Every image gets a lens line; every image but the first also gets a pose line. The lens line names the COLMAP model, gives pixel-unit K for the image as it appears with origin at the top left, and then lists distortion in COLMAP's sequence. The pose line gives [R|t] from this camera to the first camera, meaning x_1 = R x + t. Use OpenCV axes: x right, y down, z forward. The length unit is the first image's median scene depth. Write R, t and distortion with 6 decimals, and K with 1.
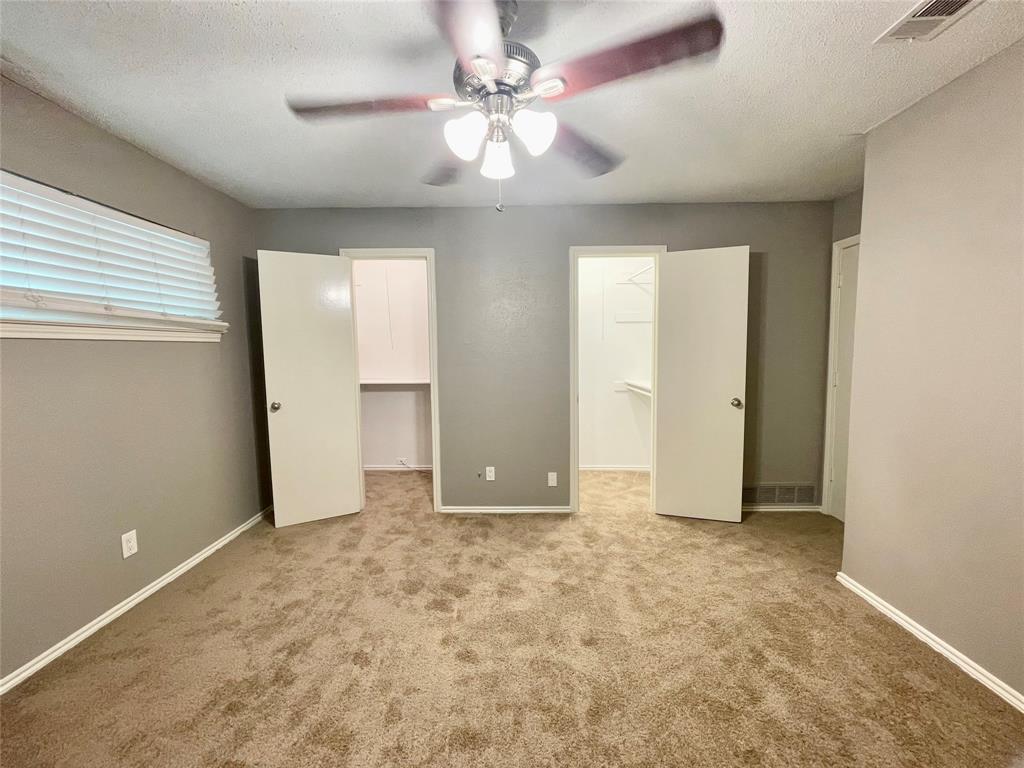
lens RADIAL K [[415.4, 0, 511.2], [0, 415.4, 380.1], [0, 0, 1]] dist [0.000156, -0.000230]
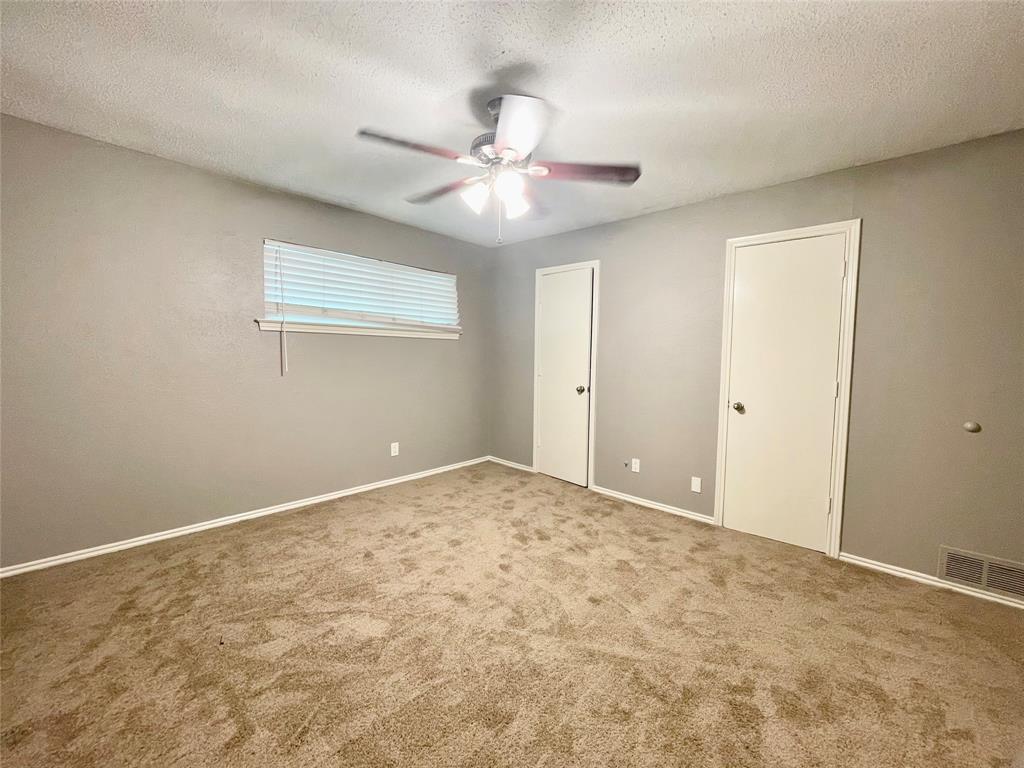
lens RADIAL K [[415.4, 0, 516.3], [0, 415.4, 384.1], [0, 0, 1]] dist [0.000156, -0.000230]
pose [[0.743413, 0.073162, -0.664819, 0.600237], [-0.079231, 0.996633, 0.021080, 0.028374], [0.664123, 0.037004, 0.746707, -0.008270]]
